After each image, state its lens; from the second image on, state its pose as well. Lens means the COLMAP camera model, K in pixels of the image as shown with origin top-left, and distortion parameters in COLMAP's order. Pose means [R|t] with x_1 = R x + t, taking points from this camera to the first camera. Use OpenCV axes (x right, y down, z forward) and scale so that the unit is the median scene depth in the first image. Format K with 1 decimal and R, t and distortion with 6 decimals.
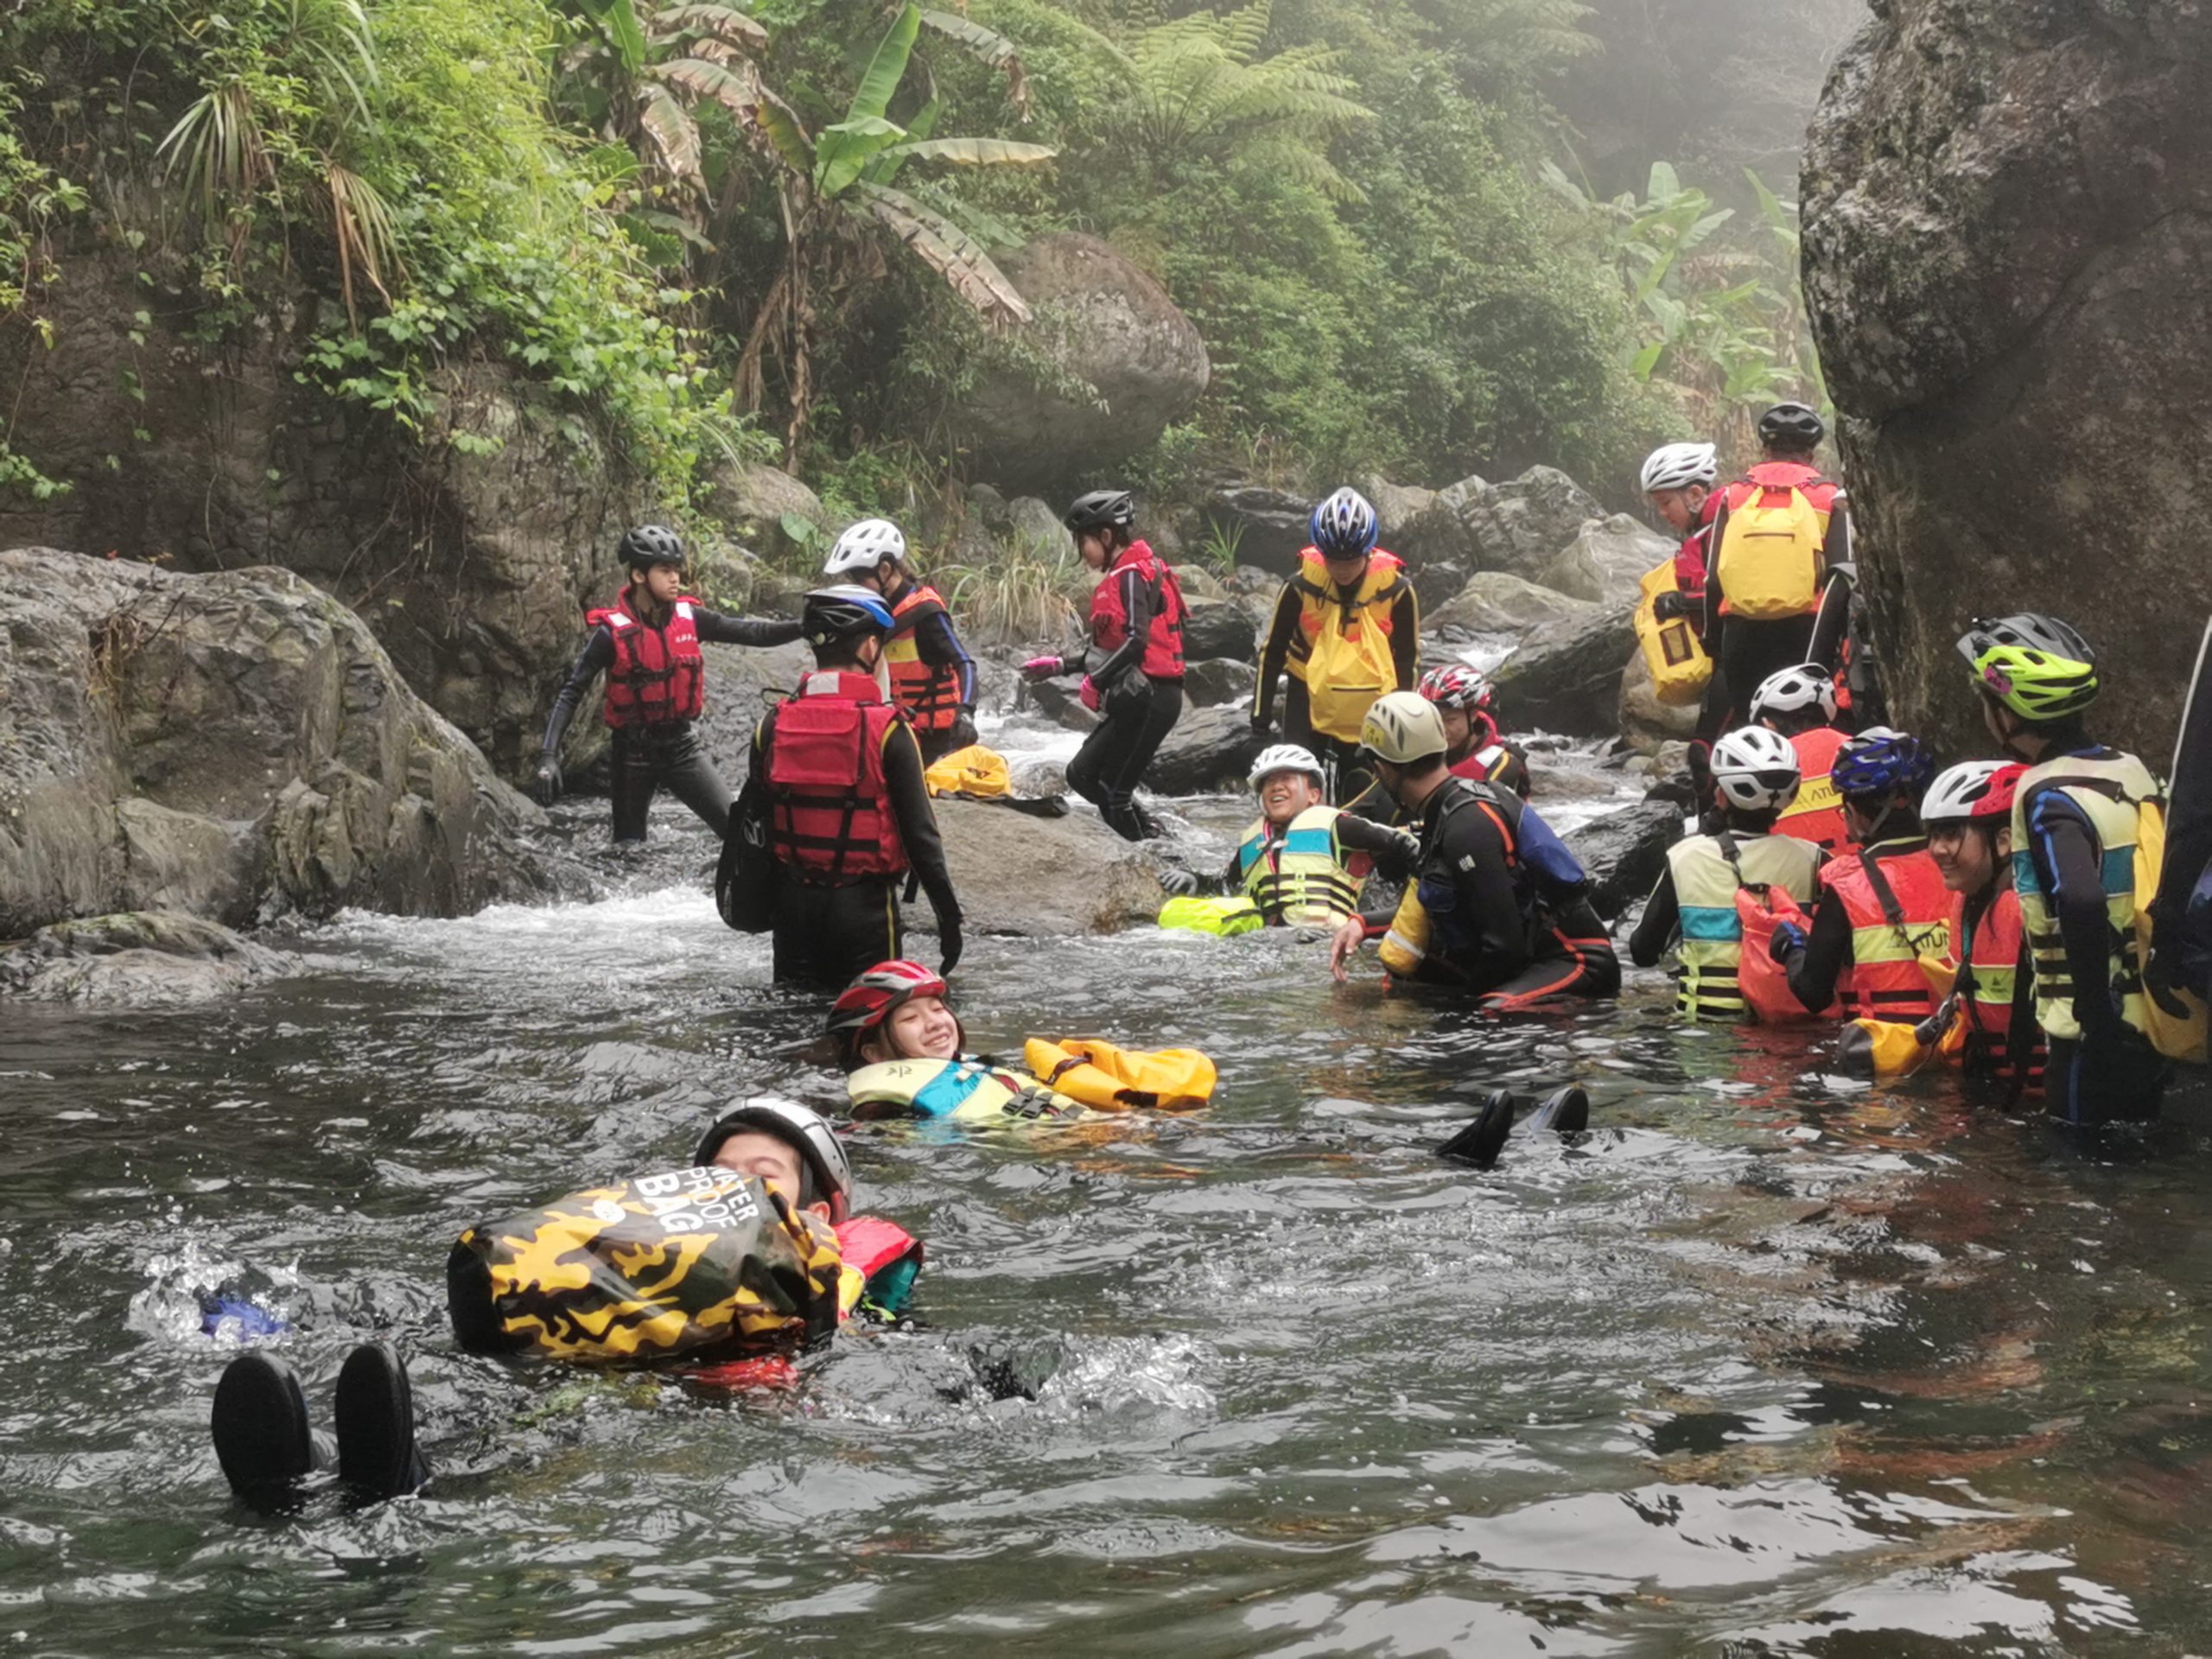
lens RADIAL K [[3423.8, 0, 1106.0], [0, 3423.8, 829.5], [0, 0, 1]] dist [-0.066177, 0.024488]
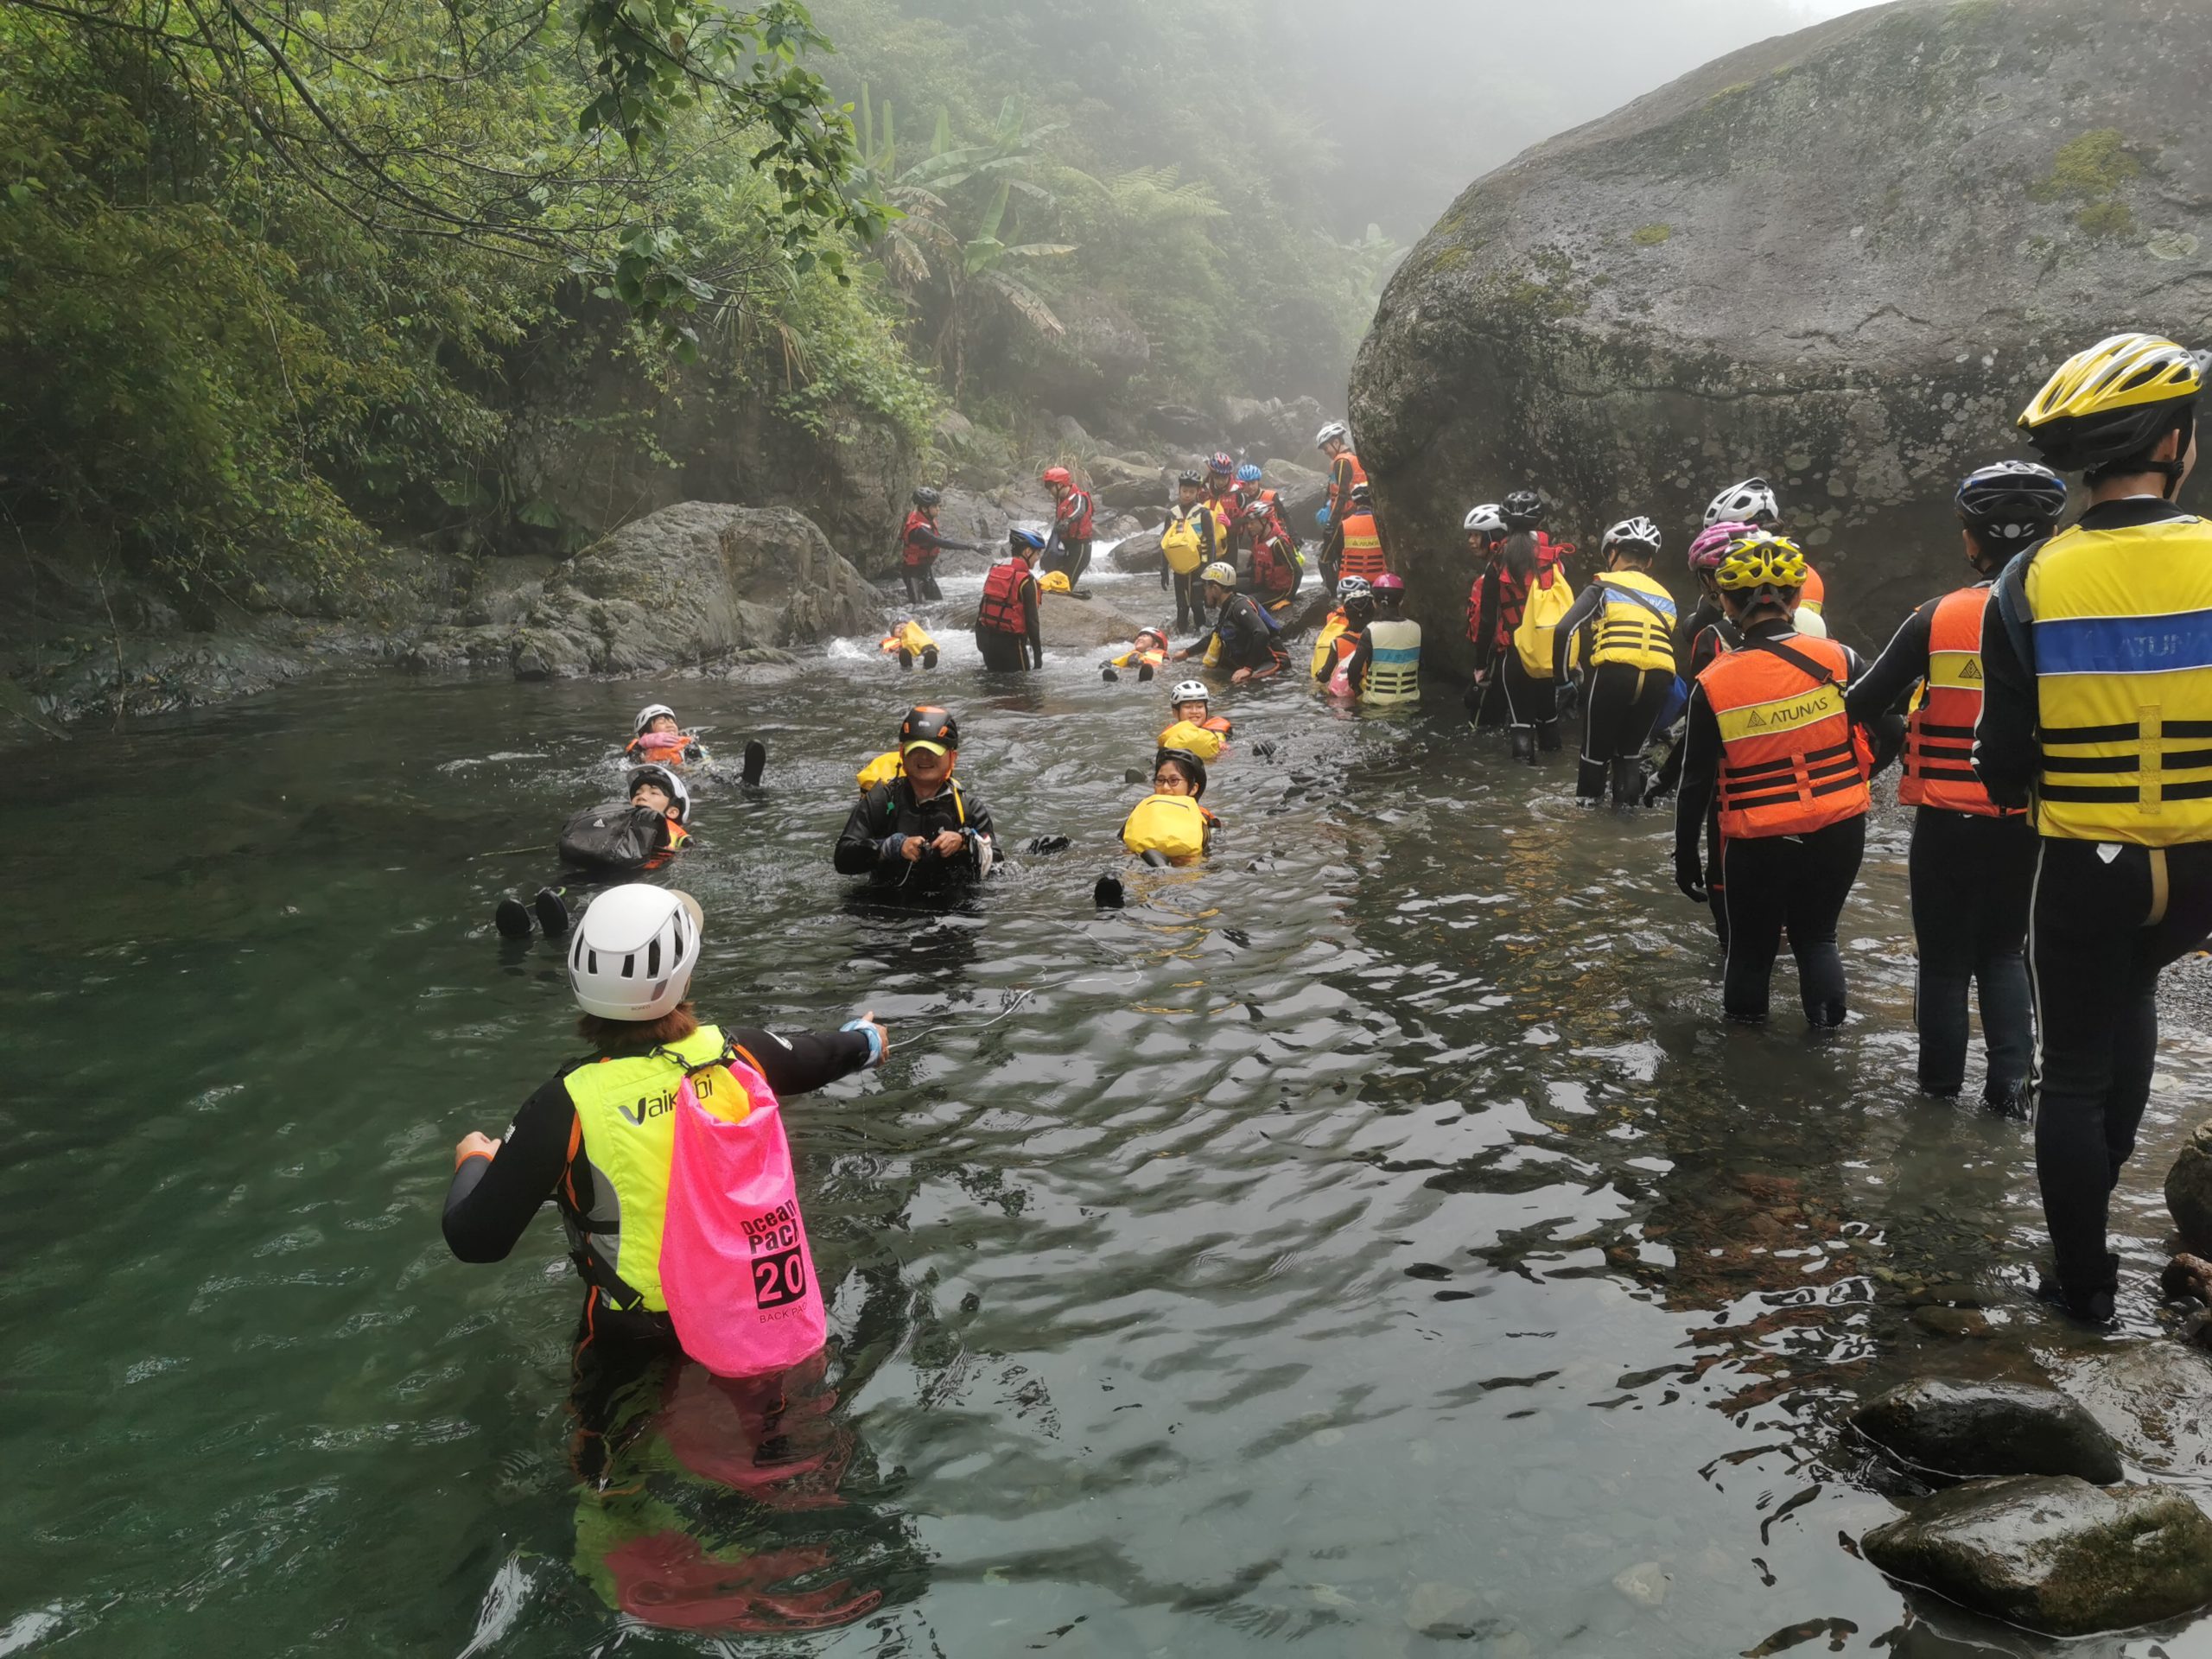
lens RADIAL K [[1760.8, 0, 1106.0], [0, 1760.8, 829.5], [0, 0, 1]] dist [0.041652, -0.086217]
pose [[0.999859, -0.016798, -0.000747, -0.002700], [0.016704, 0.987227, 0.158445, -0.034792], [-0.001925, -0.158435, 0.987368, -0.289220]]
